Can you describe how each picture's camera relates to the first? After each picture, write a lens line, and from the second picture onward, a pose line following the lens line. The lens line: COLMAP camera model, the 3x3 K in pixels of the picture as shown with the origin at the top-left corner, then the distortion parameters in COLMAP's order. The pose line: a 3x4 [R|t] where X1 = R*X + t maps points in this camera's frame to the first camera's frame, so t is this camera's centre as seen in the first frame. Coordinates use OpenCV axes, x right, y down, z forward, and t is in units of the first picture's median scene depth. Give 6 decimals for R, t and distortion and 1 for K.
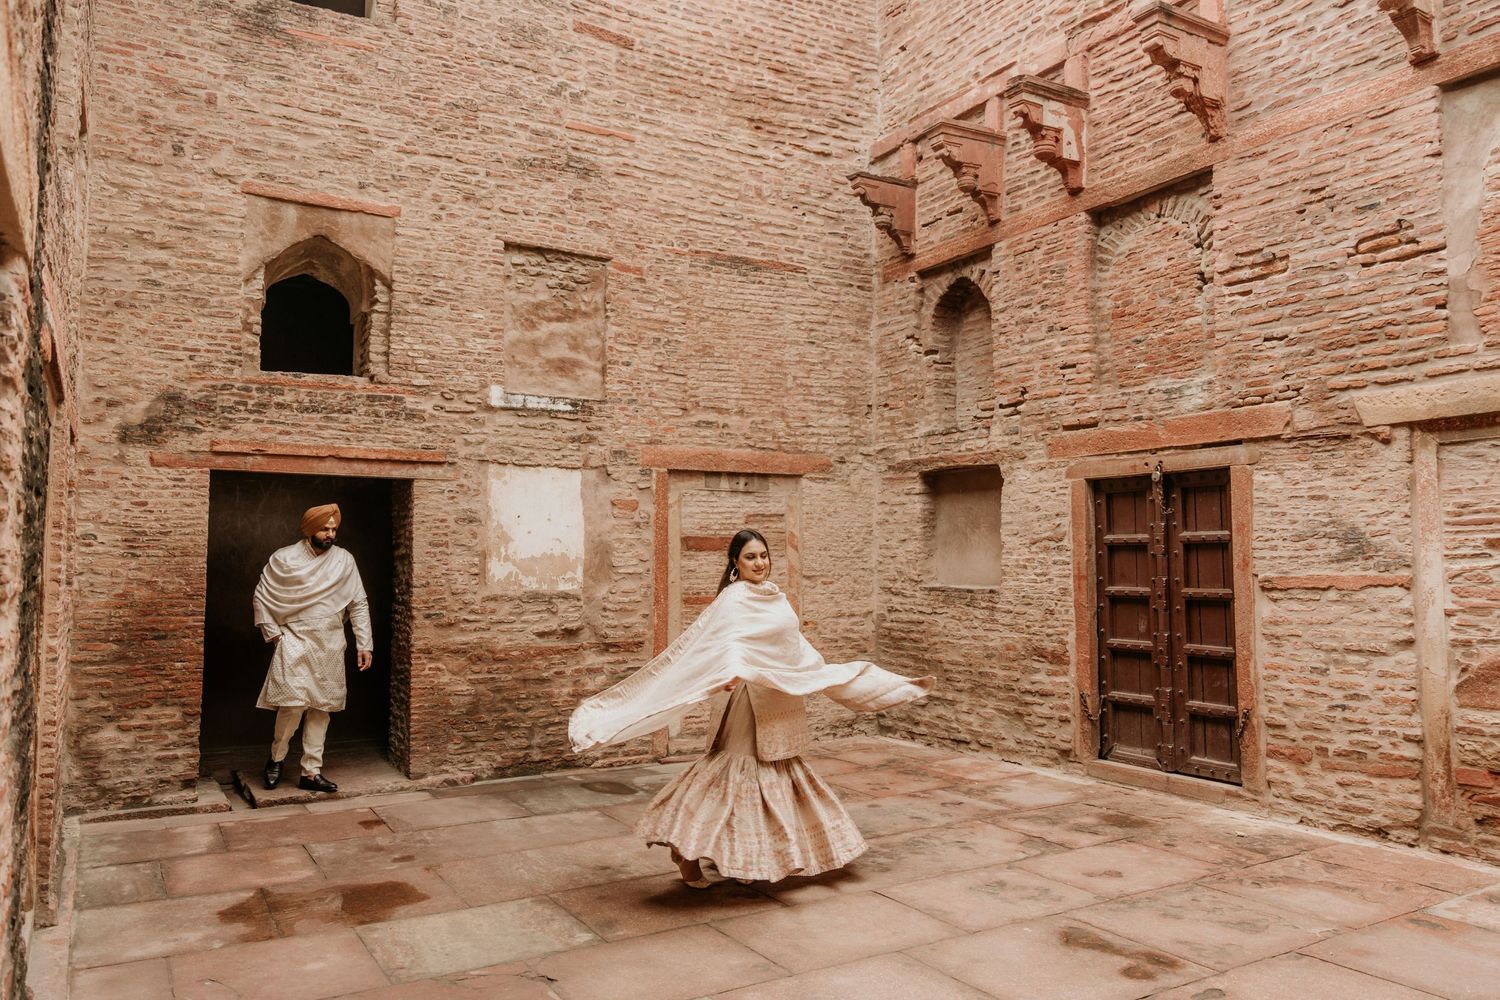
lens RADIAL K [[1098.6, 0, 749.5], [0, 1098.6, 499.7], [0, 0, 1]] dist [0.012243, -0.006973]
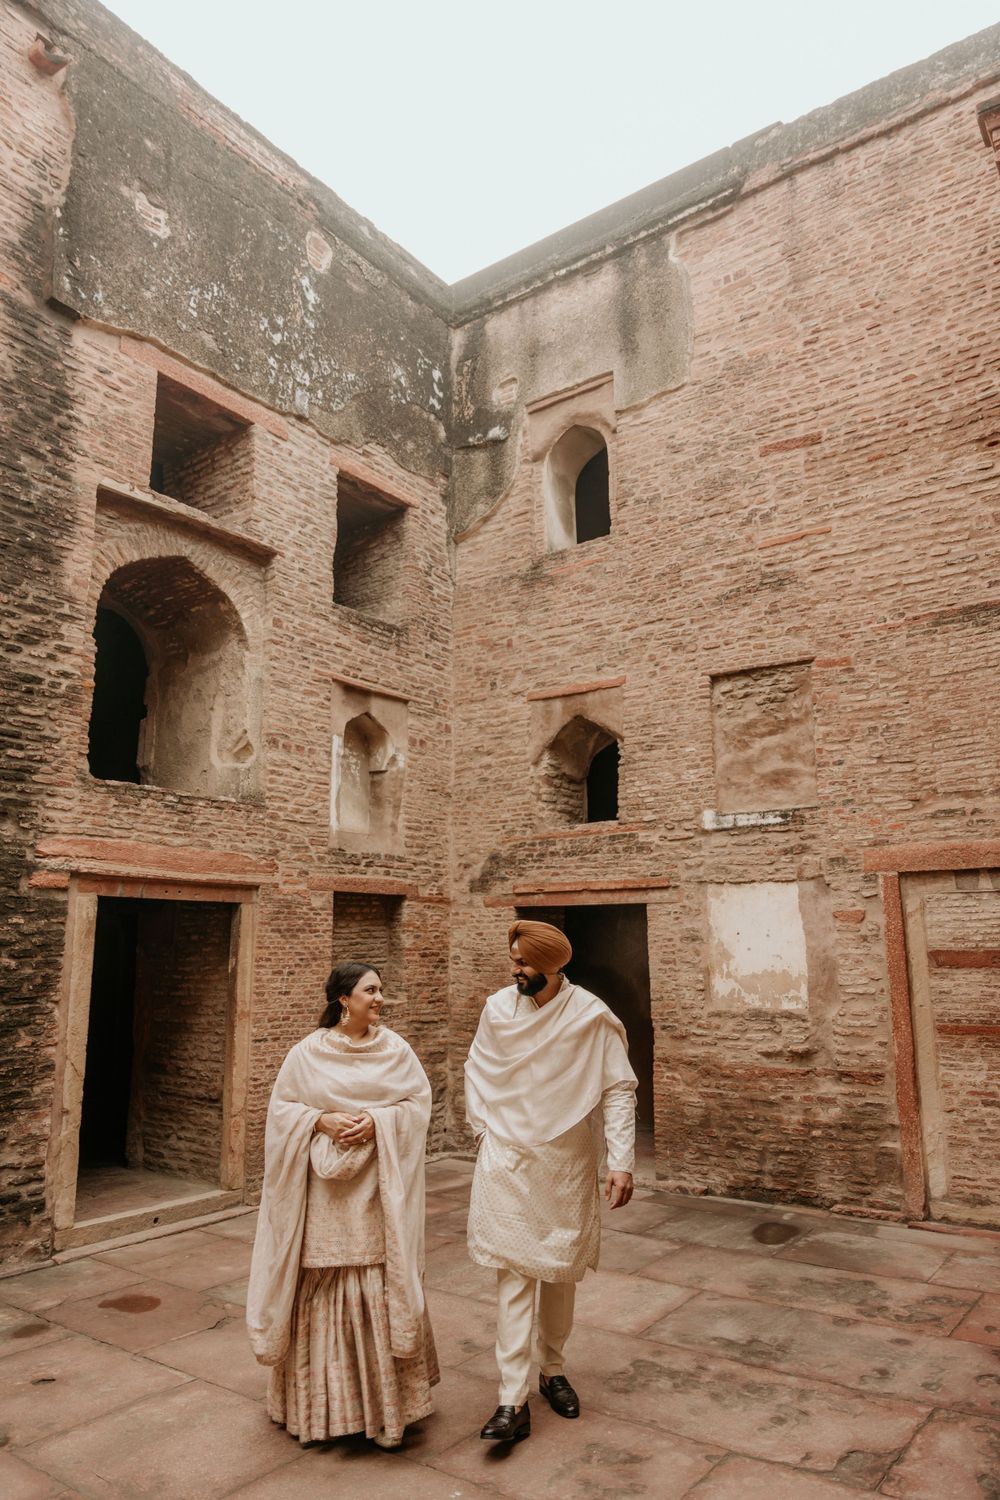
lens RADIAL K [[1027.2, 0, 499.2], [0, 1027.2, 748.1], [0, 0, 1]] dist [-0.001938, -0.000140]
pose [[0.383448, -0.180561, -0.905740, 0.602339], [0.055985, 0.983443, -0.172350, -0.002221], [0.921864, 0.015380, 0.387208, 0.420551]]
